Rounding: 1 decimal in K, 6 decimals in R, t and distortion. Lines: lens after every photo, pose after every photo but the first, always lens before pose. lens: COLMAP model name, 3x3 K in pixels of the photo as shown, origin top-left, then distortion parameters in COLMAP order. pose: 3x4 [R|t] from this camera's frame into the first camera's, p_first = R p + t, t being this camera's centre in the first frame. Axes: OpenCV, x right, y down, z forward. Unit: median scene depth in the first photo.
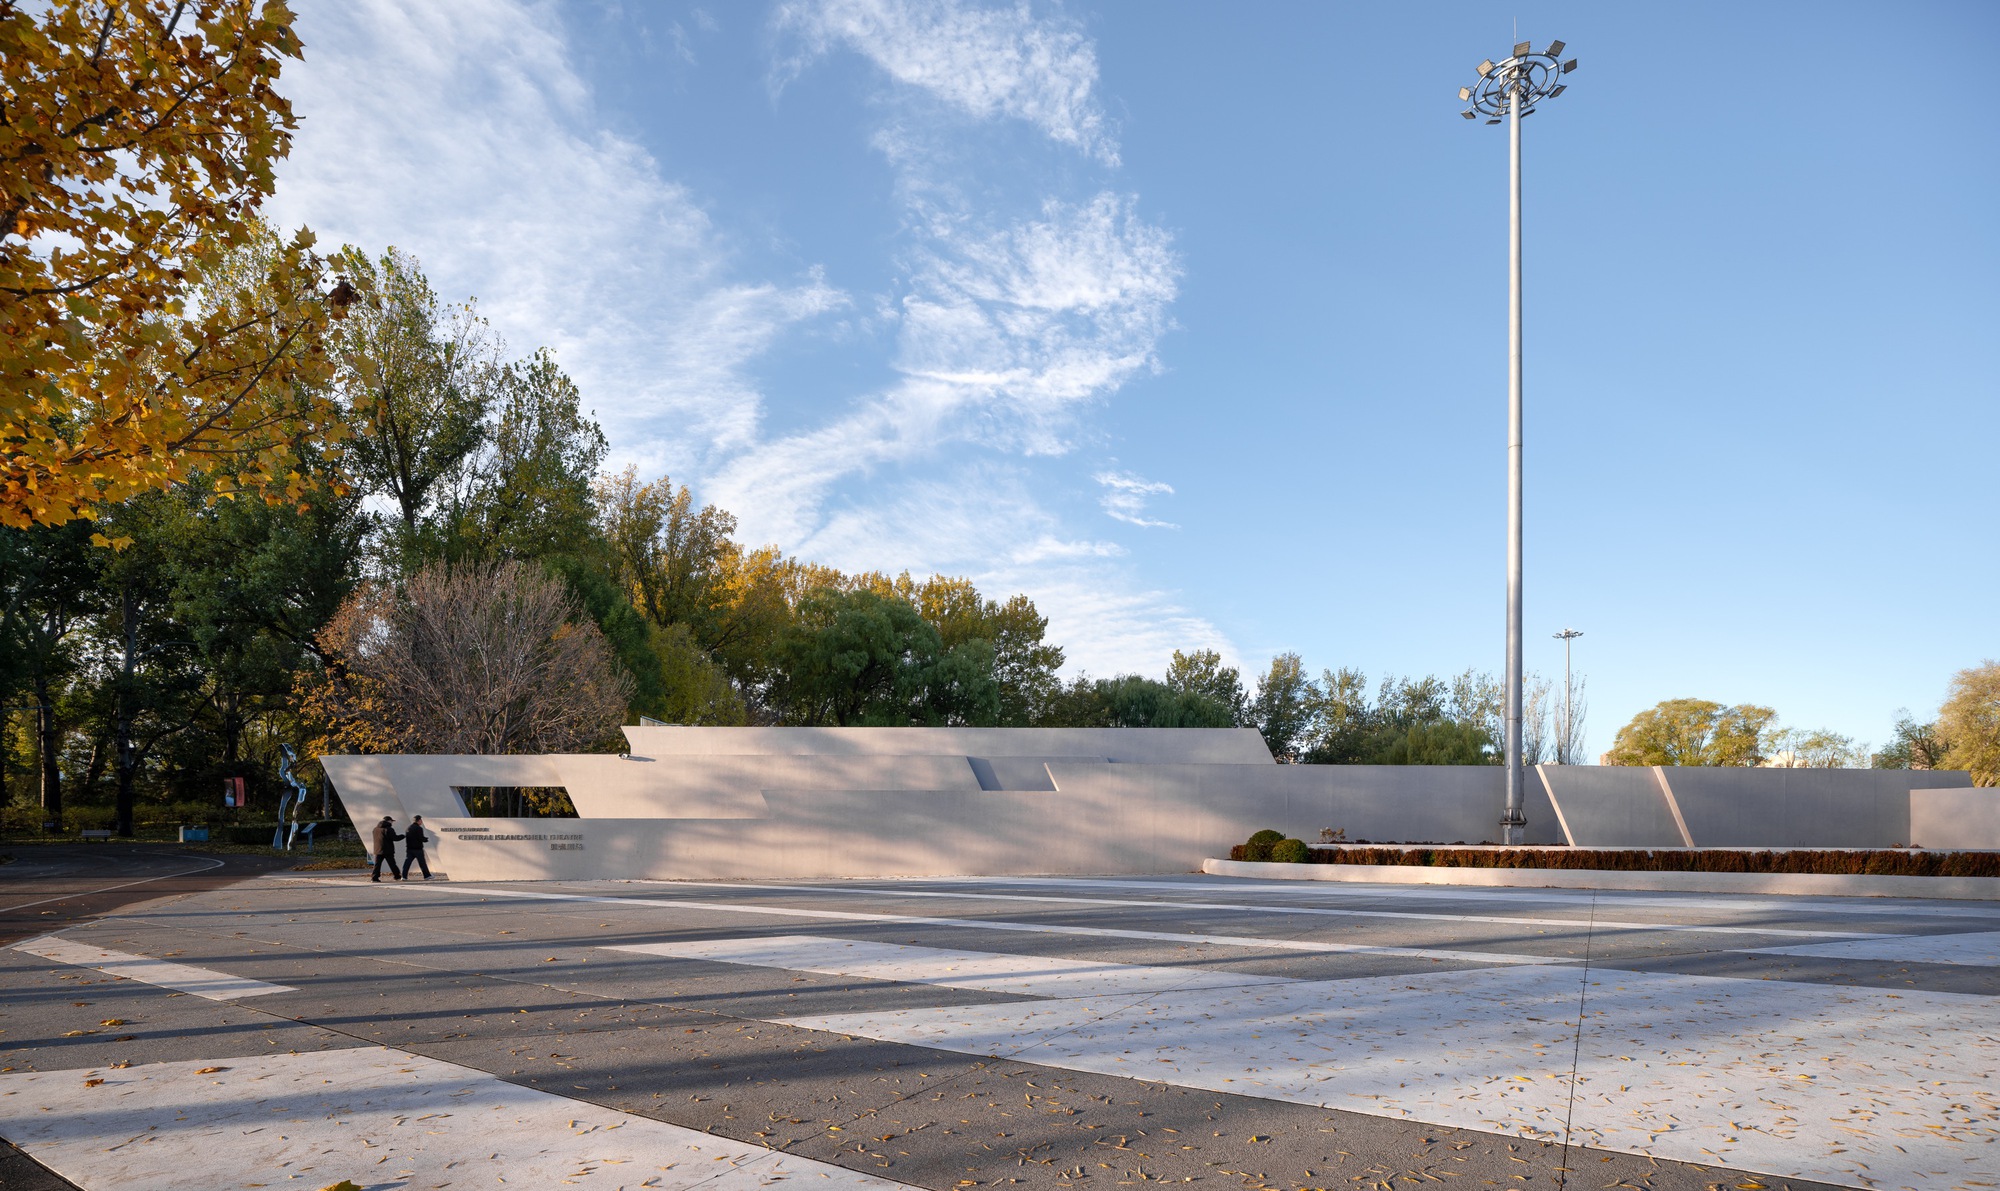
lens RADIAL K [[941.6, 0, 1061.4], [0, 941.6, 827.9], [0, 0, 1]] dist [-0.010787, -0.000496]
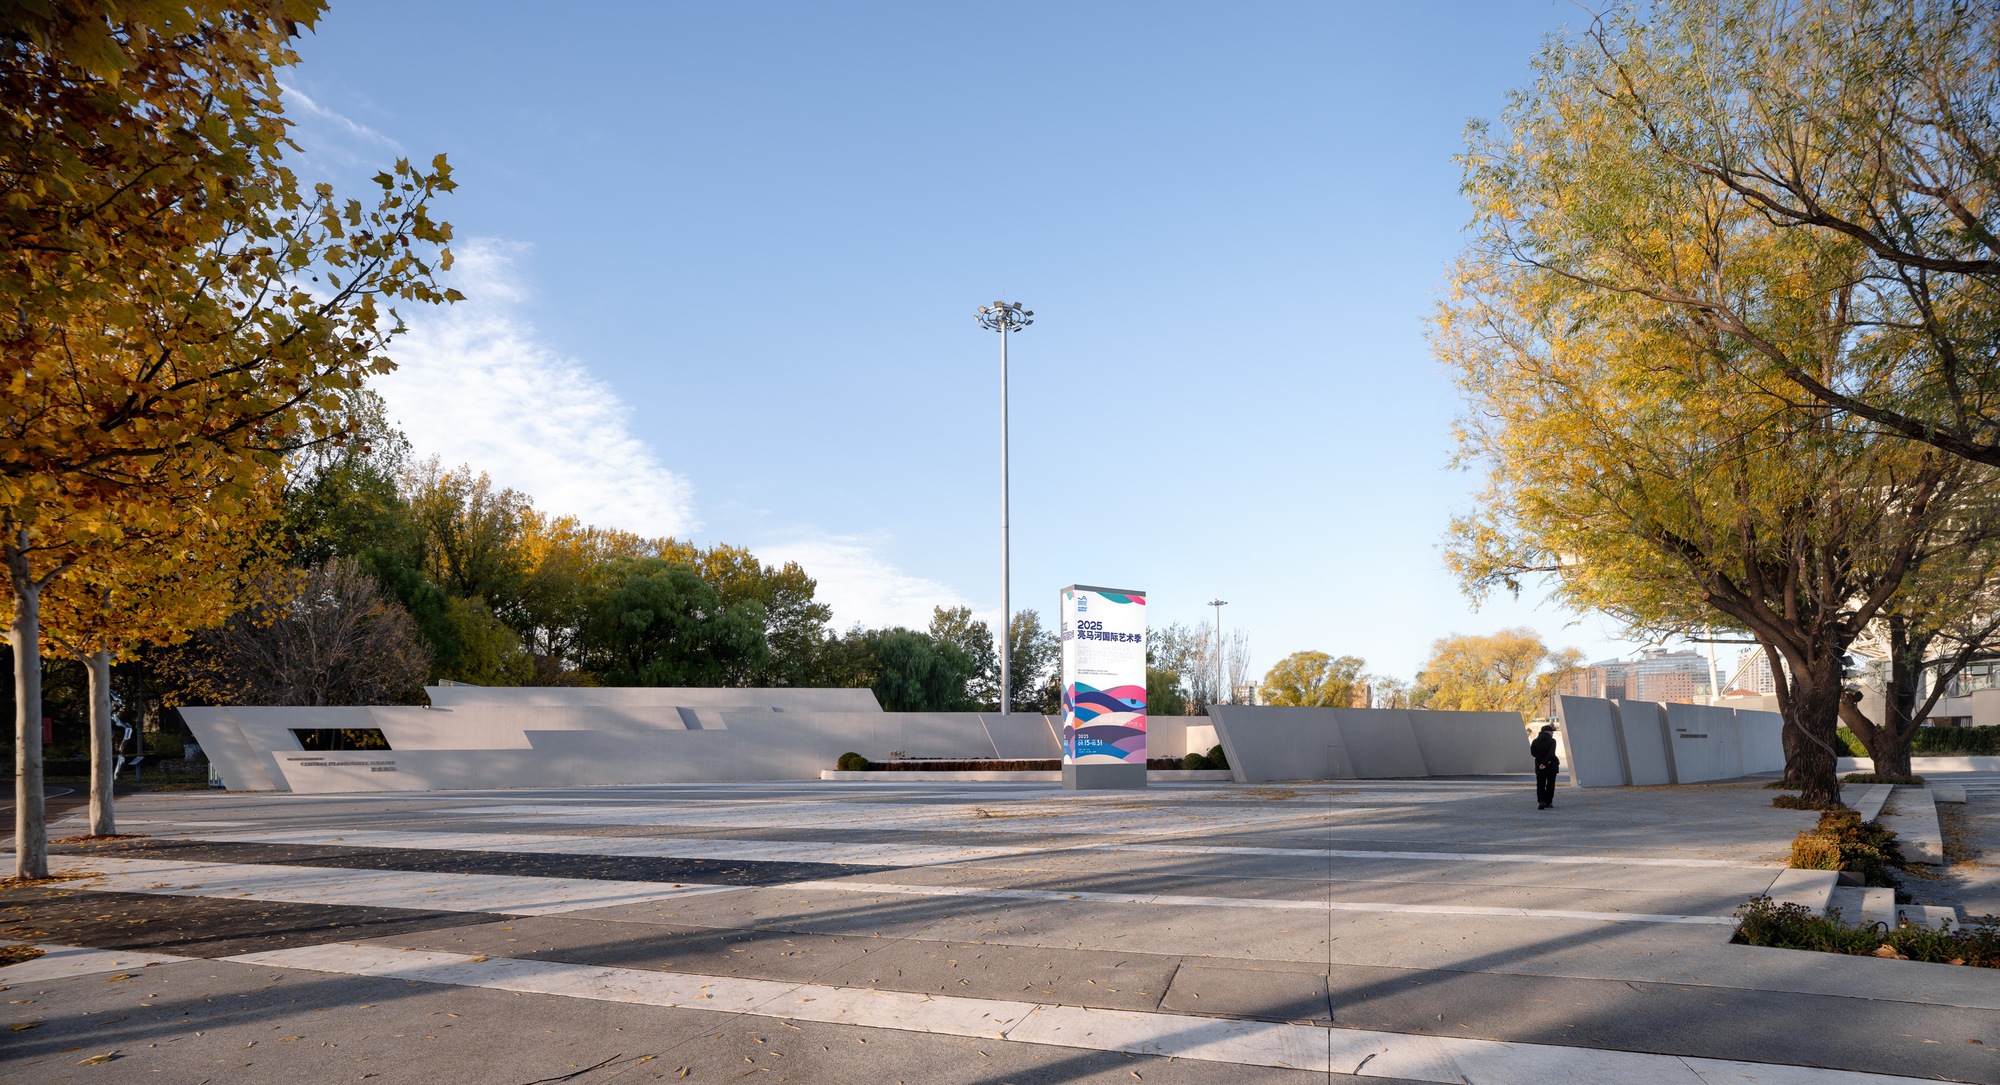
lens RADIAL K [[812.0, 0, 1039.6], [0, 812.0, 751.5], [0, 0, 1]] dist [-0.015052, 0.000161]
pose [[0.978562, -0.013366, 0.205519, 0.067033], [0.012938, 0.999910, 0.003430, -0.000030], [-0.205546, -0.000698, 0.978647, -0.134559]]
